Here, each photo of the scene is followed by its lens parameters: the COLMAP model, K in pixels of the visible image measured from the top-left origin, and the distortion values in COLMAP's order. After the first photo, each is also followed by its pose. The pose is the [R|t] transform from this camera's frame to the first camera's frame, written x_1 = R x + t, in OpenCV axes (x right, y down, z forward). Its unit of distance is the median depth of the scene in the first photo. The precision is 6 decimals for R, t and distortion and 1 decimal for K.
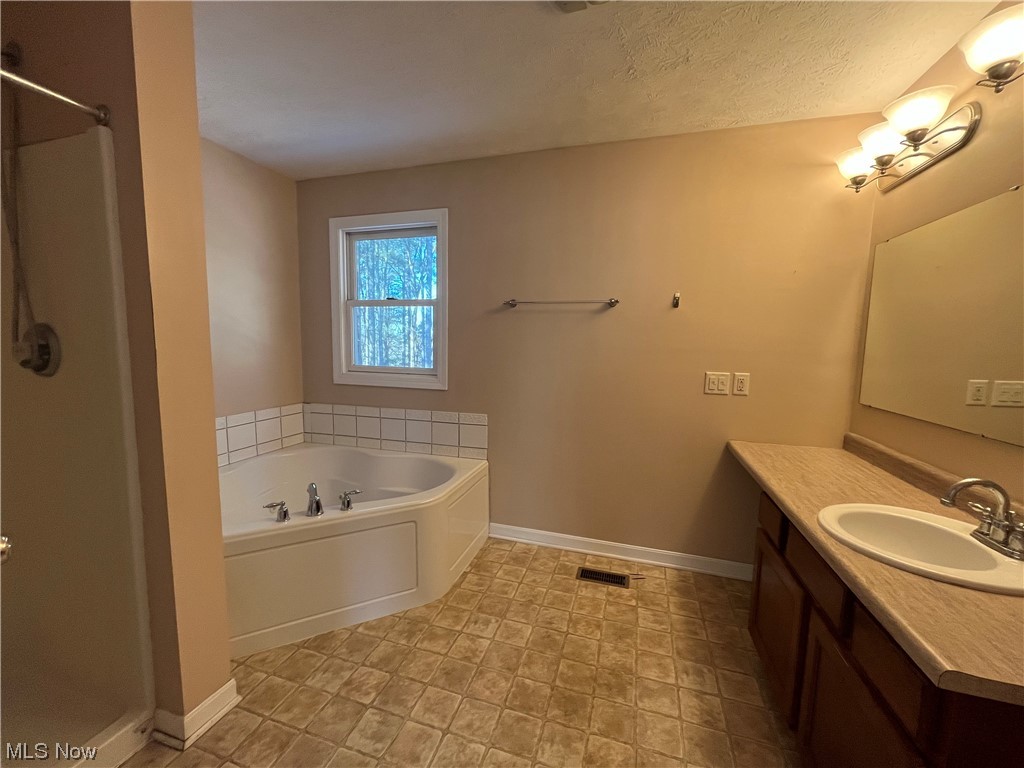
lens RADIAL K [[411.0, 0, 510.3], [0, 411.0, 386.6], [0, 0, 1]] dist [-0.002569, -0.000325]
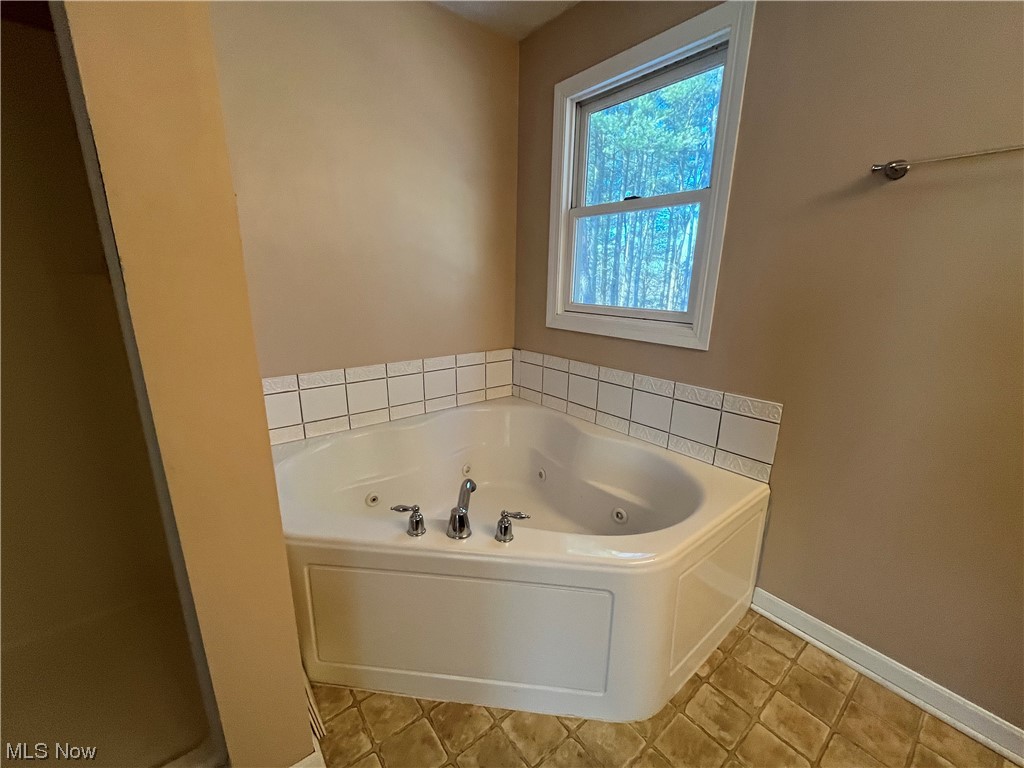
lens RADIAL K [[411.0, 0, 510.3], [0, 411.0, 386.6], [0, 0, 1]] dist [-0.002569, -0.000325]
pose [[0.824422, 0.139615, -0.548485, -0.052991], [-0.060676, 0.985314, 0.159607, -0.016068], [0.562714, -0.098304, 0.820786, 0.330446]]
